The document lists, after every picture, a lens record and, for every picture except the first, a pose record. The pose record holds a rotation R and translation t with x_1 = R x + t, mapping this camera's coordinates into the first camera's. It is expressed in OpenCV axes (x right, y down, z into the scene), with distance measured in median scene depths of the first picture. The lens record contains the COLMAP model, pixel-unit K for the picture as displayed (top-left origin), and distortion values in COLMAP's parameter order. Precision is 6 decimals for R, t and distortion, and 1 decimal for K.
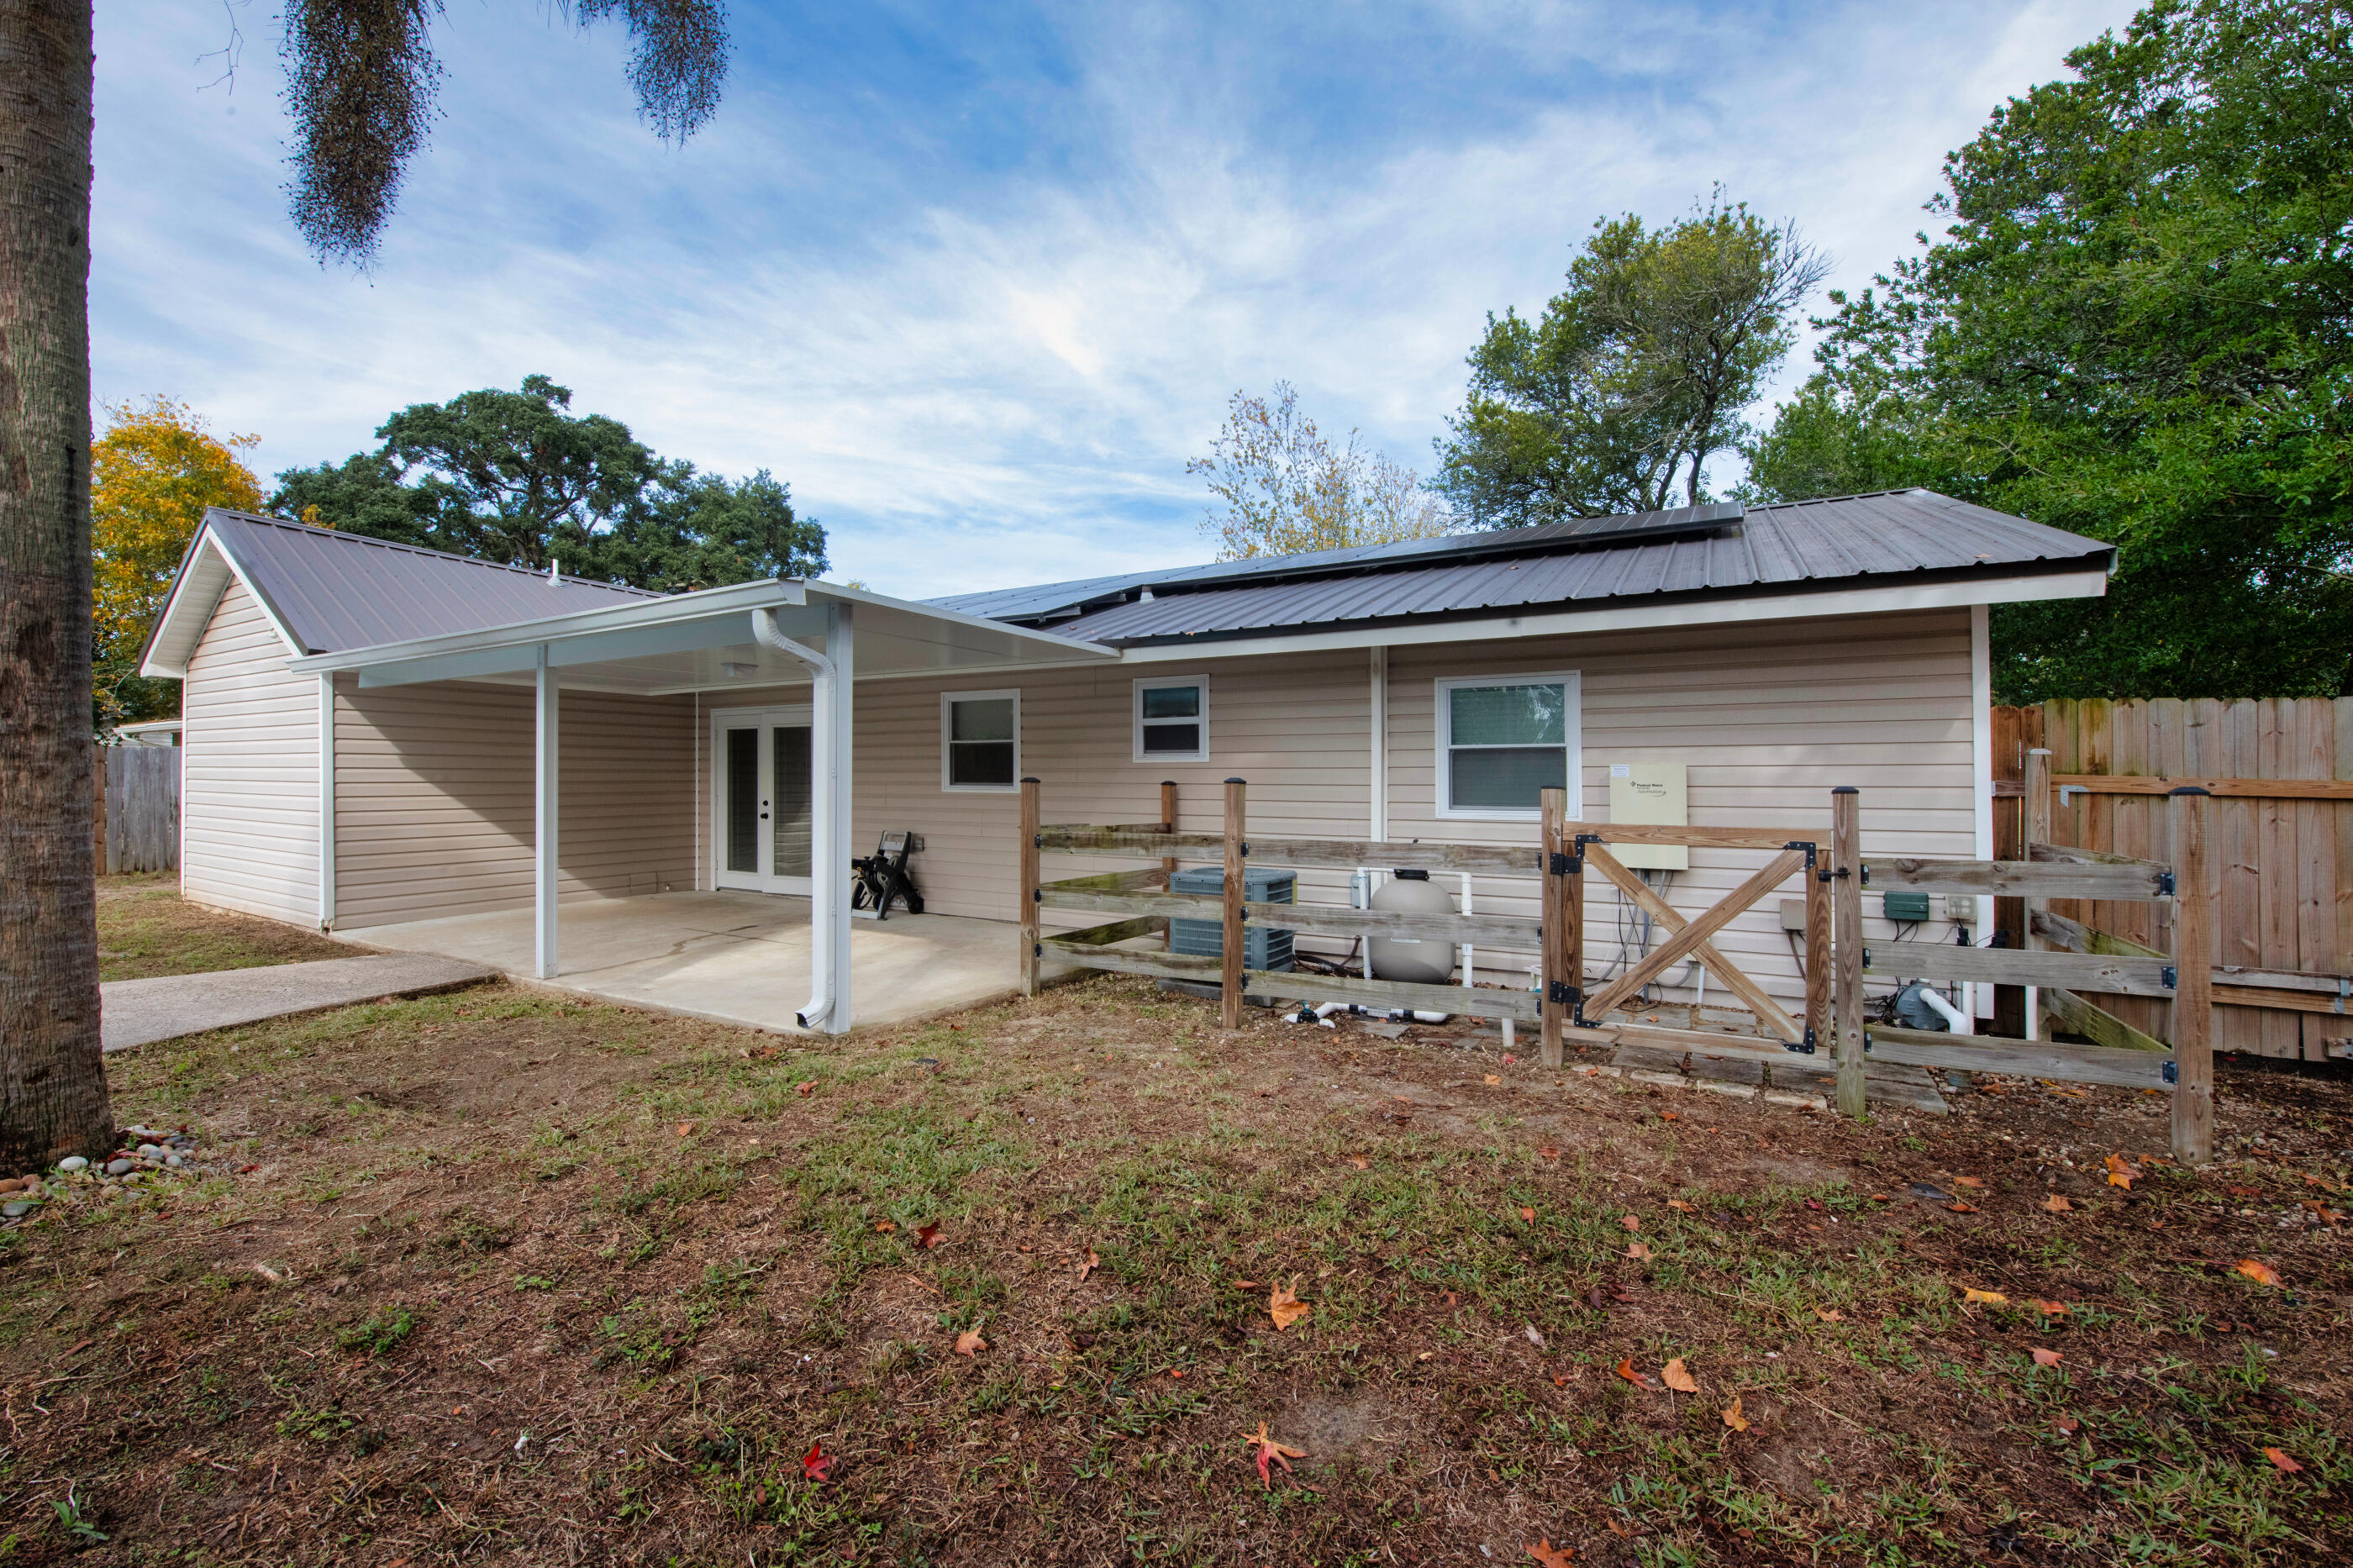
lens RADIAL K [[953.8, 0, 1176.5], [0, 953.8, 784.0], [0, 0, 1]] dist [0.001510, -0.000009]
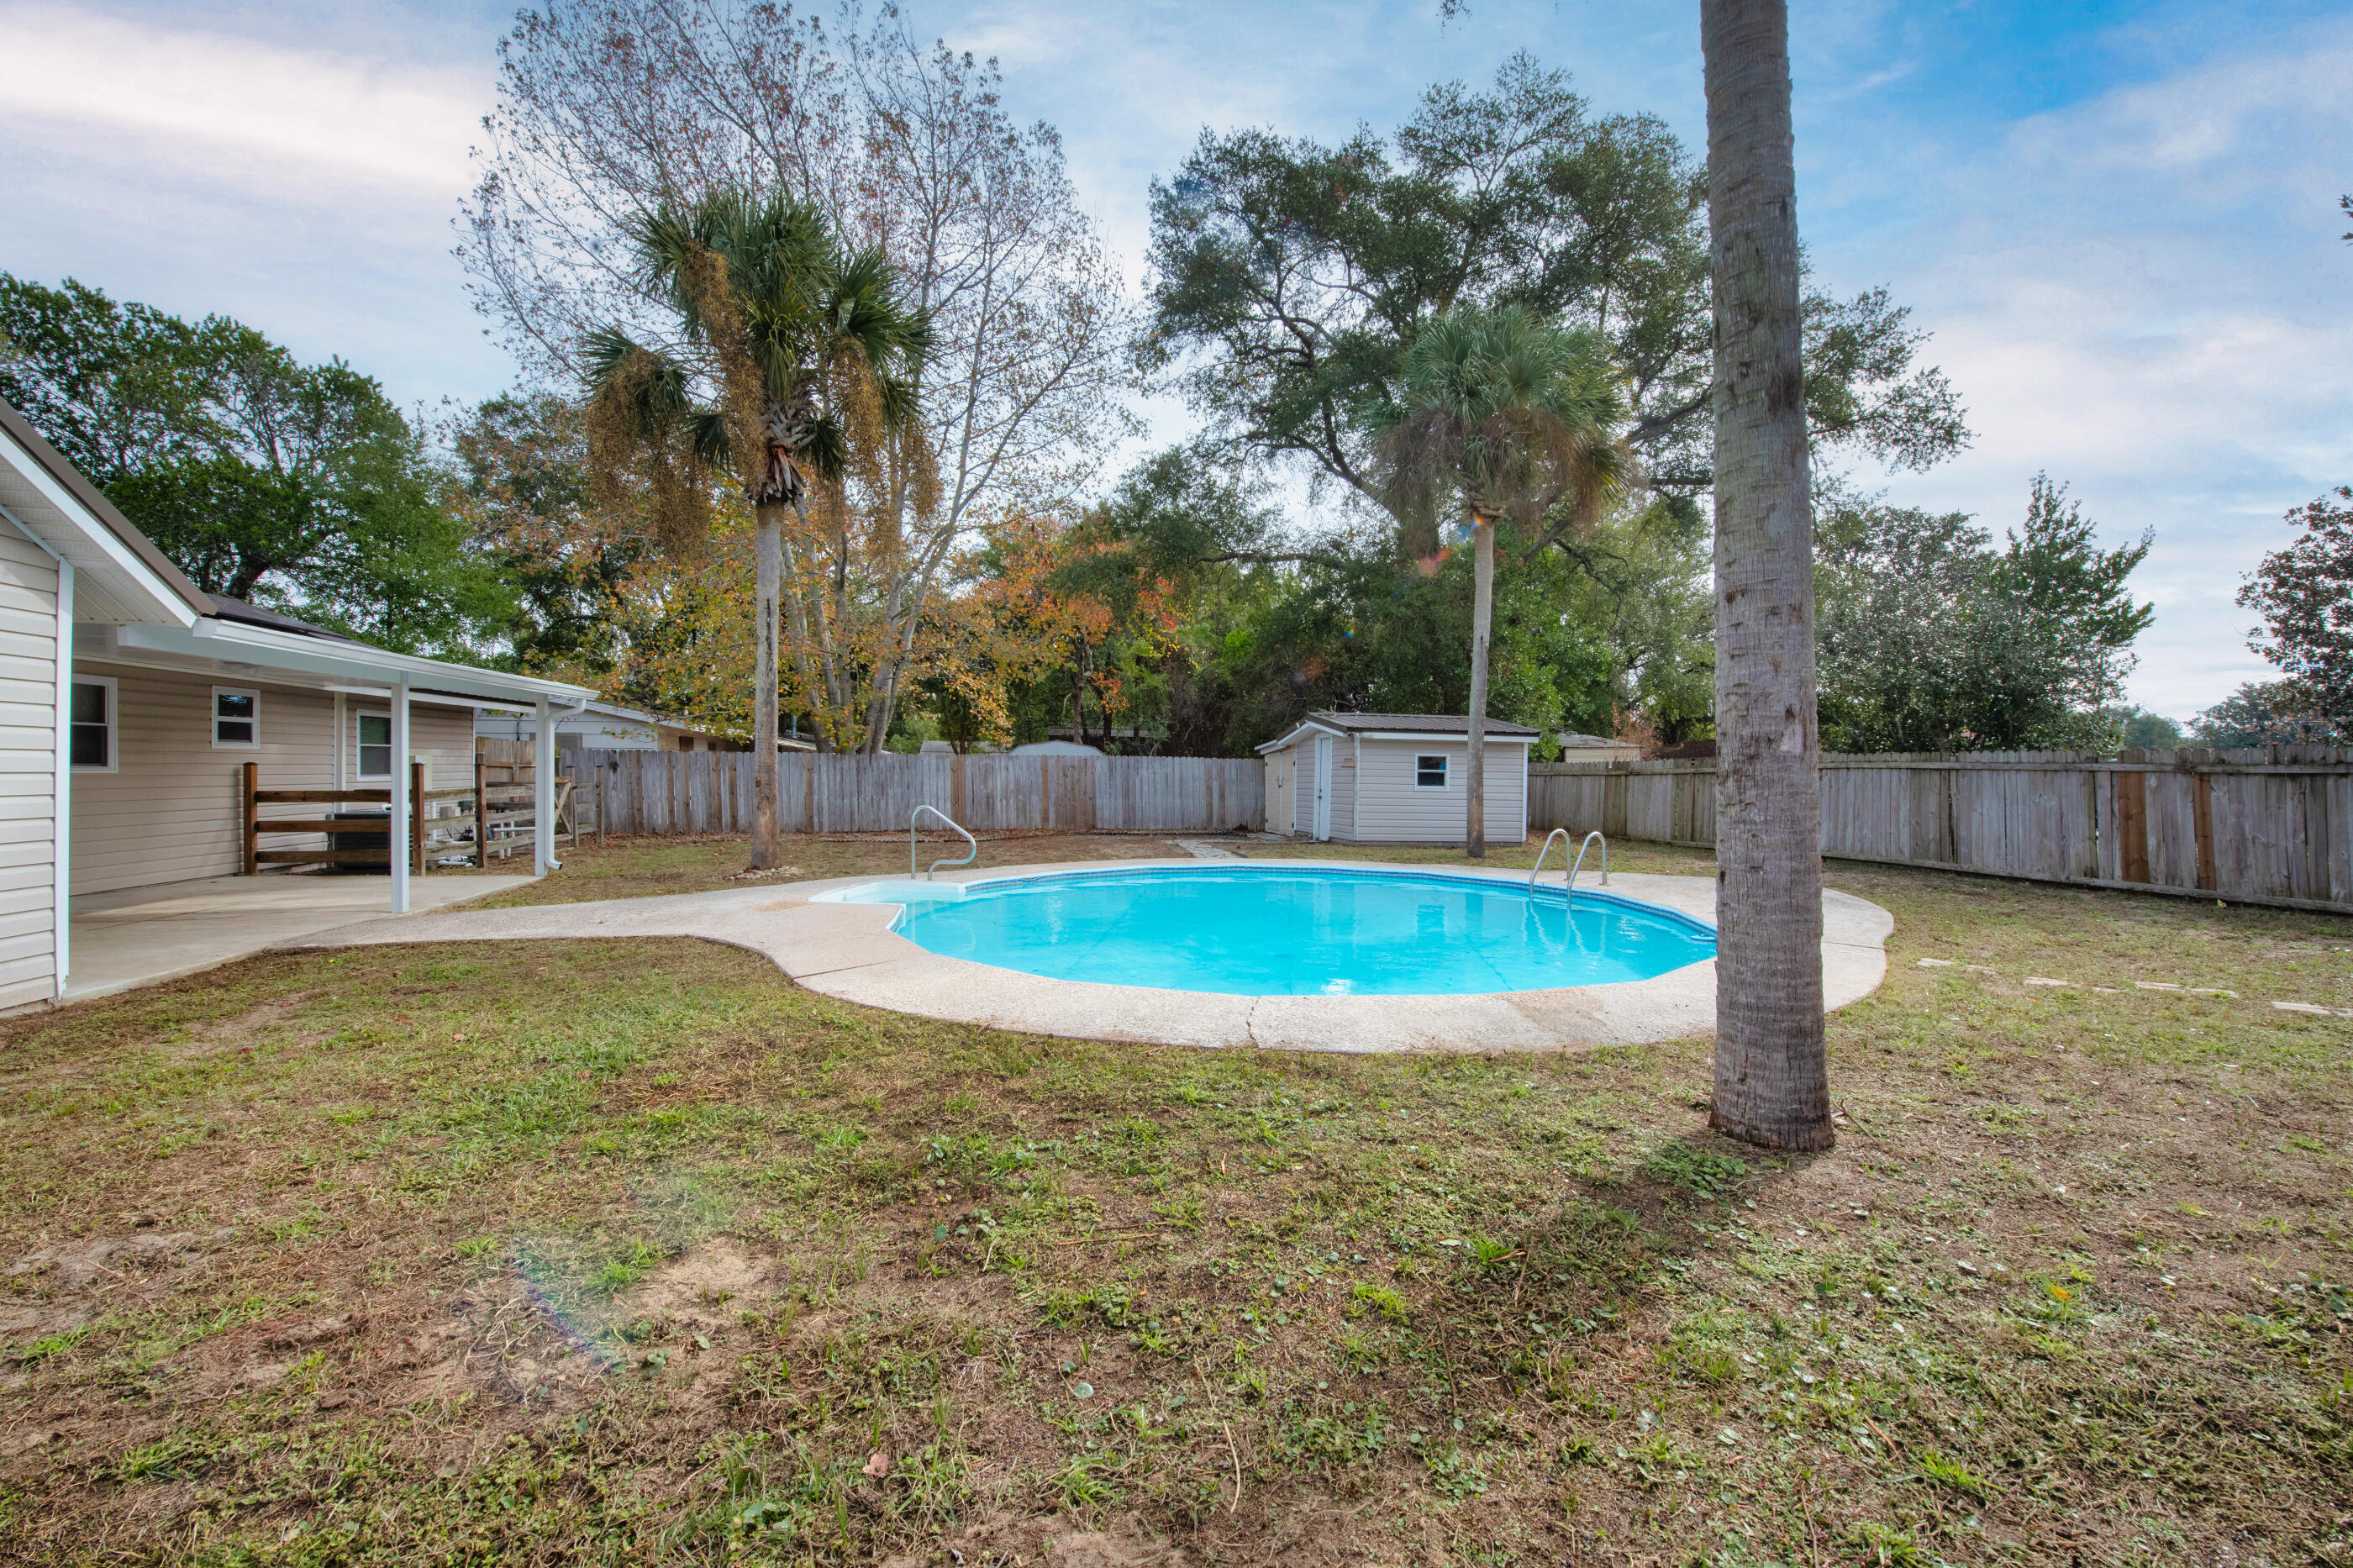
lens RADIAL K [[985.2, 0, 1176.5], [0, 985.2, 784.0], [0, 0, 1]] dist [-0.006808, -0.000327]
pose [[-0.670231, -0.025297, 0.741721, -1.960616], [-0.010227, 0.999639, 0.024852, -0.020676], [-0.742082, 0.009071, -0.670248, 0.920145]]
